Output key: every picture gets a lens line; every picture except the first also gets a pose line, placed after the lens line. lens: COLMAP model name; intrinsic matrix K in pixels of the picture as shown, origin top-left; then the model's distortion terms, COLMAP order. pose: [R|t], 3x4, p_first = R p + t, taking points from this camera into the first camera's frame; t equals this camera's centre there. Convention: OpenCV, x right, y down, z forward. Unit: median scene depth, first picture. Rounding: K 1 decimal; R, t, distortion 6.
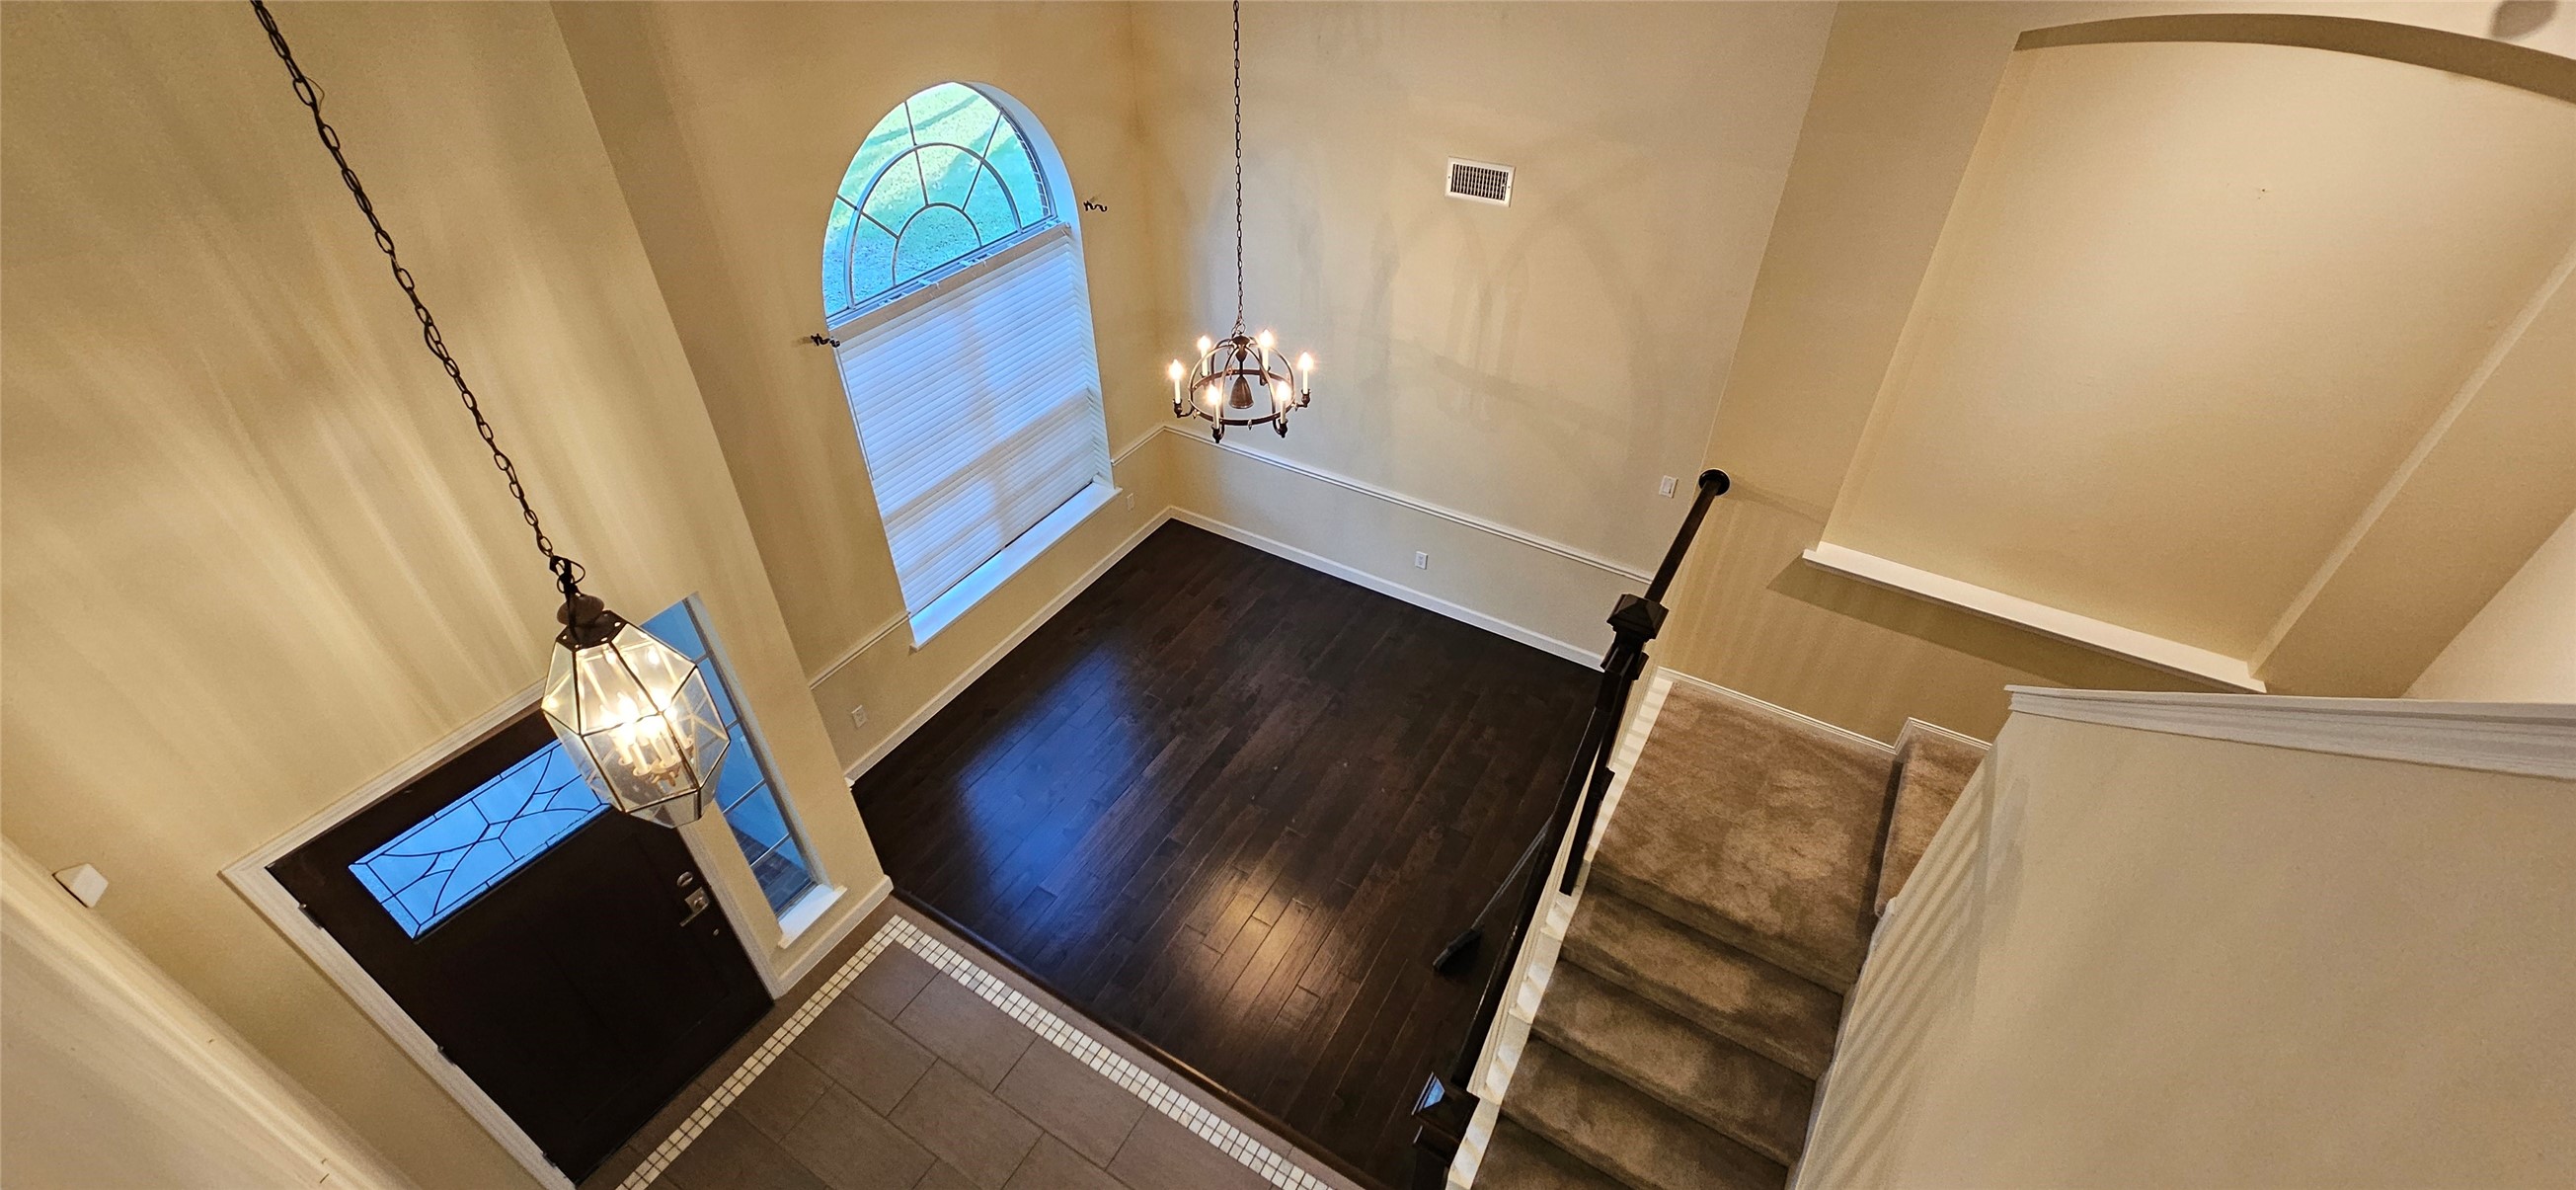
lens RADIAL K [[1047.2, 0, 1277.9], [0, 1047.2, 583.5], [0, 0, 1]] dist [-0.001005, -0.000197]
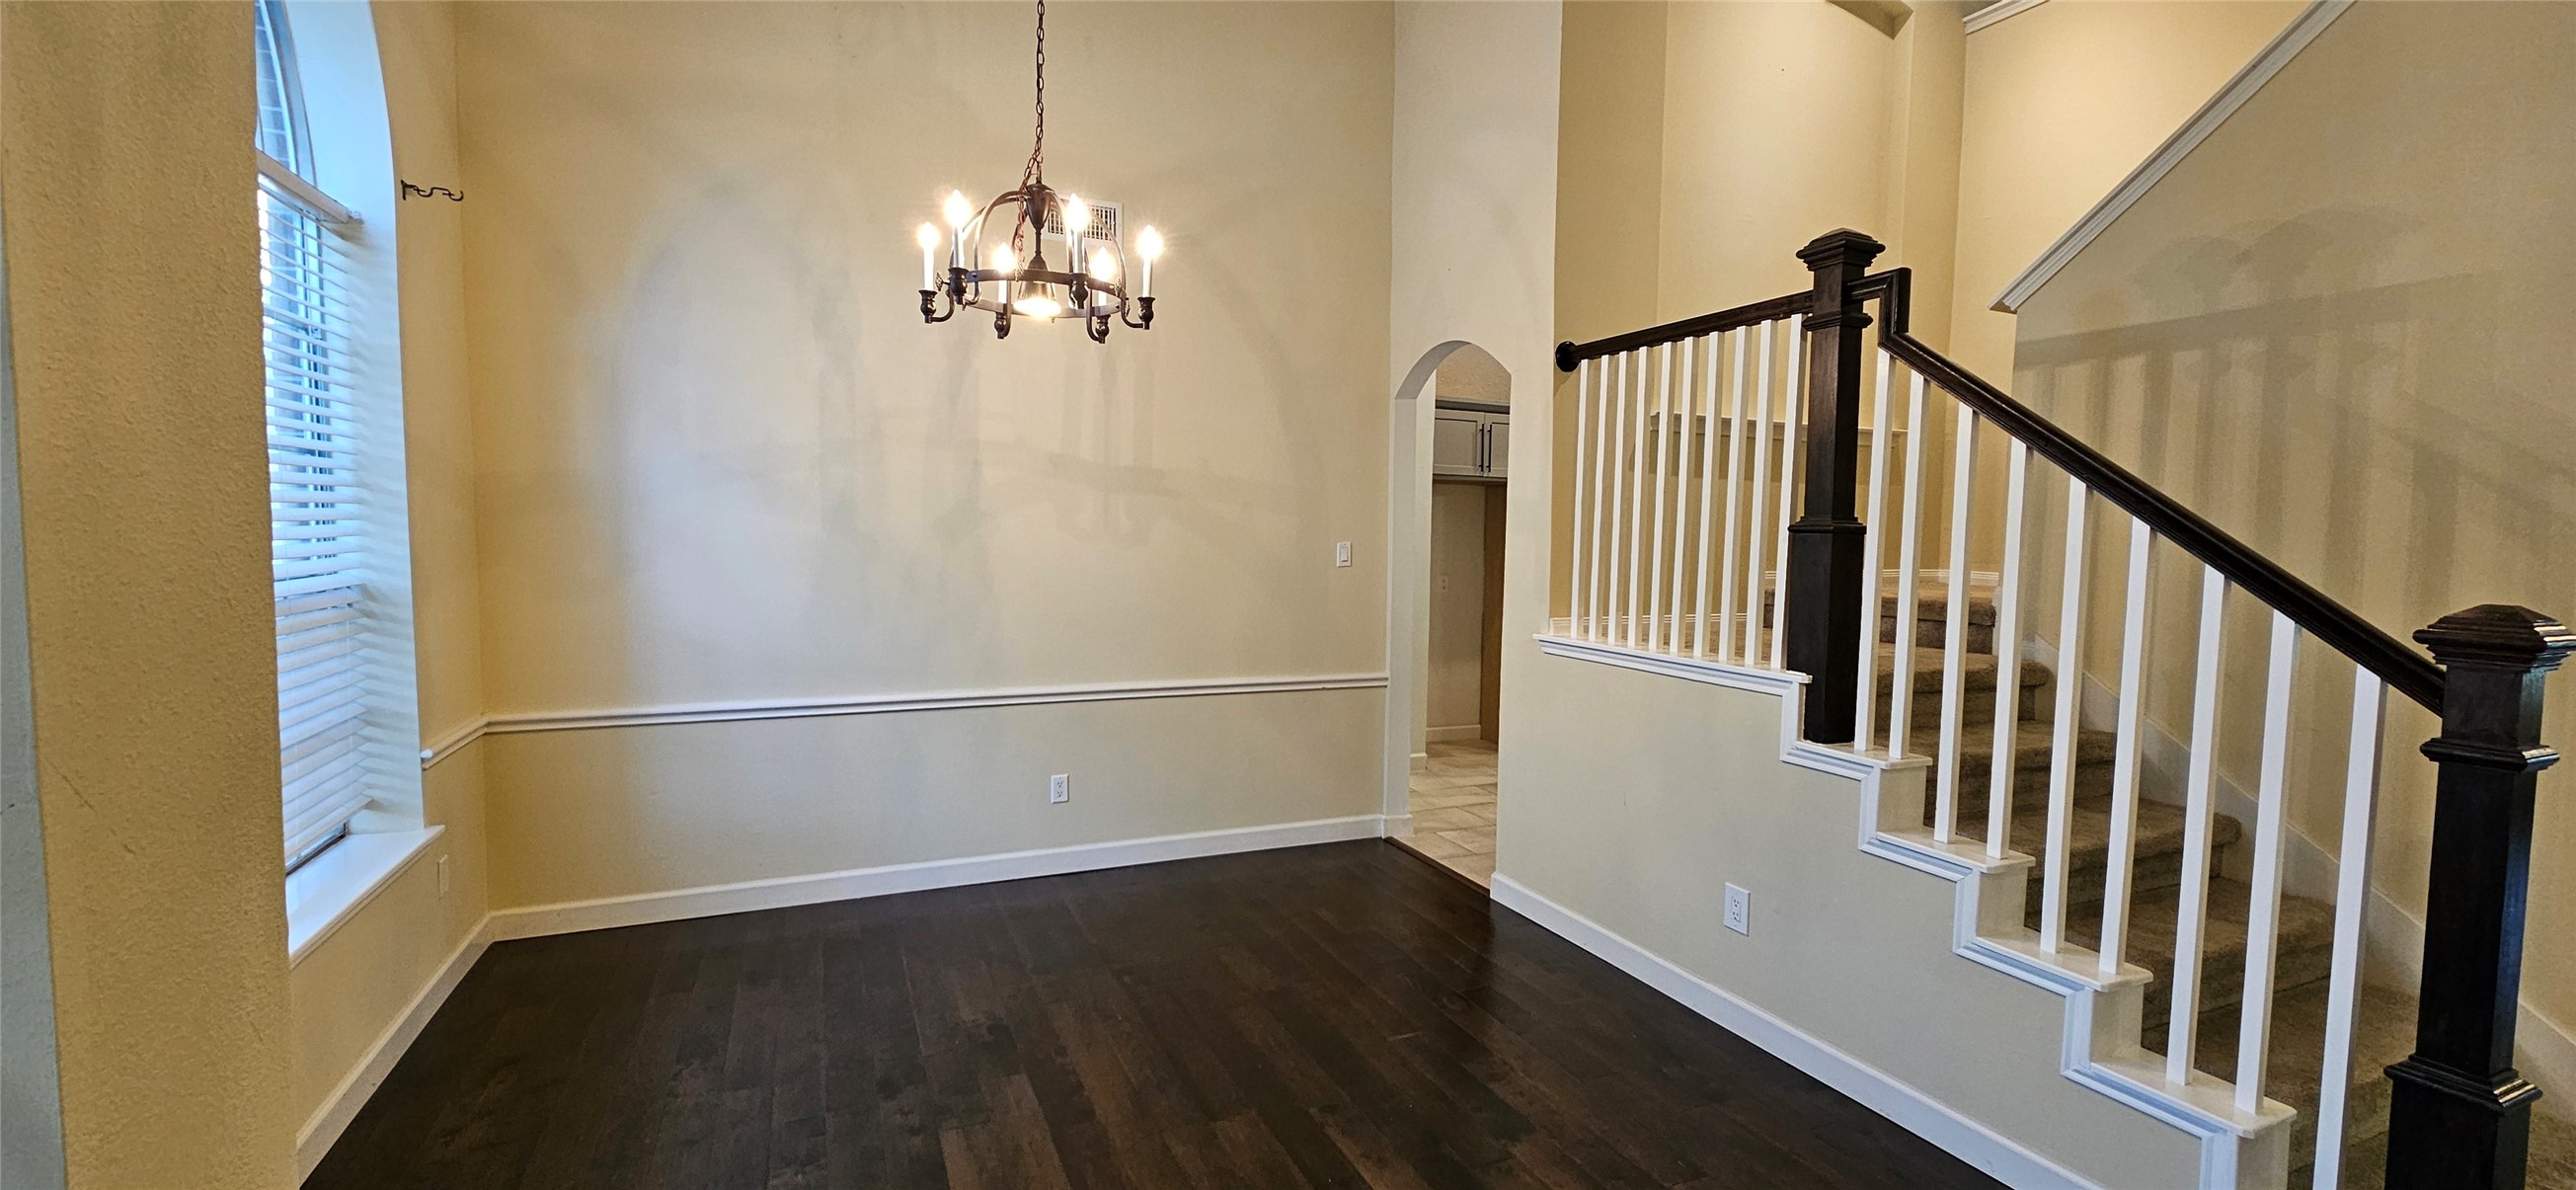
lens RADIAL K [[1047.2, 0, 1277.9], [0, 1047.2, 583.5], [0, 0, 1]] dist [-0.001005, -0.000197]
pose [[0.577448, -0.034572, 0.815695, -0.358609], [0.493658, 0.810557, -0.315117, 0.167433], [-0.650273, 0.584638, 0.485122, 0.580653]]
